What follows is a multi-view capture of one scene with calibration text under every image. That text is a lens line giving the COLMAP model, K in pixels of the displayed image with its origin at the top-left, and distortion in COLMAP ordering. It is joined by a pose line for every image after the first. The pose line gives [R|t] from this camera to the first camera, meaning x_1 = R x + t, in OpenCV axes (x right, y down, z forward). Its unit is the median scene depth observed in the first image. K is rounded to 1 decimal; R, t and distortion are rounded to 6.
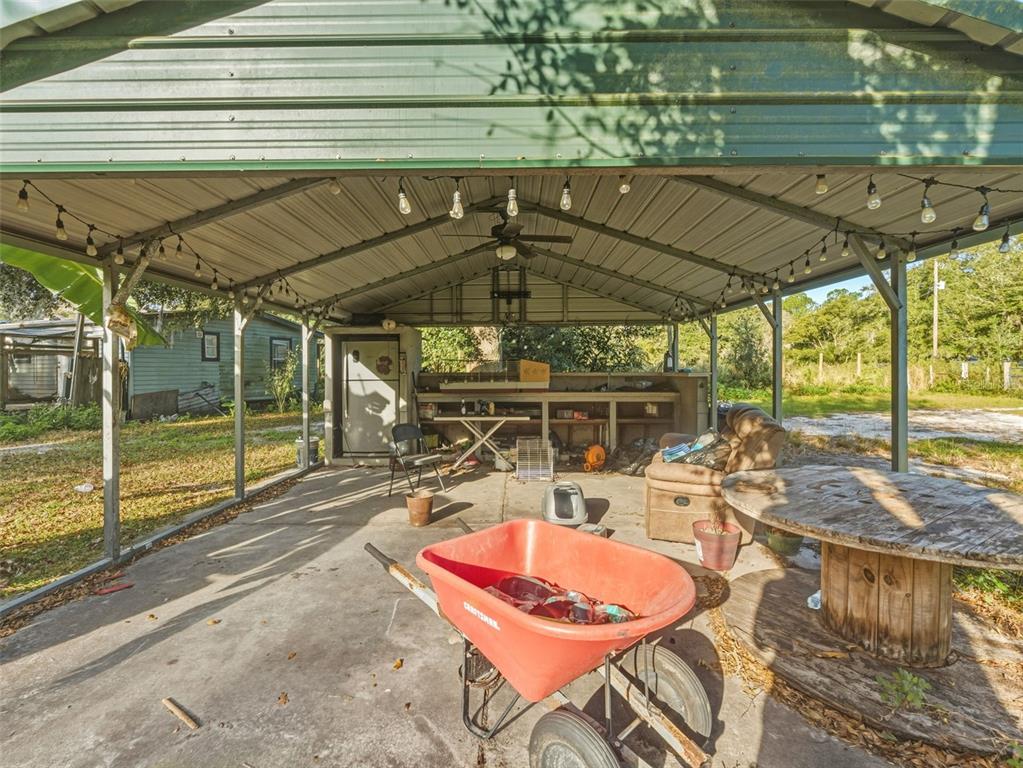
lens RADIAL K [[475.0, 0, 507.5], [0, 475.0, 378.4], [0, 0, 1]] dist [0.000928, 0.000061]
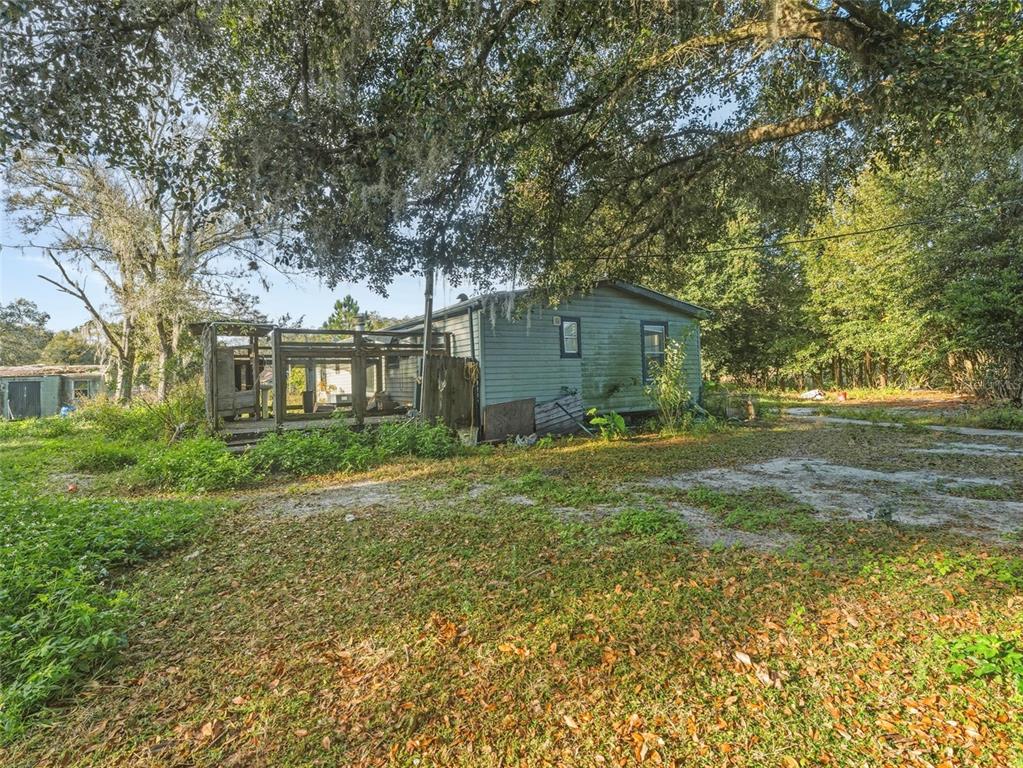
lens RADIAL K [[475.0, 0, 507.5], [0, 475.0, 378.4], [0, 0, 1]] dist [0.000928, 0.000061]
pose [[0.798259, -0.023284, -0.601864, -0.294747], [0.020477, 0.999724, -0.011517, 0.001147], [0.601966, -0.003131, 0.798515, 0.403969]]
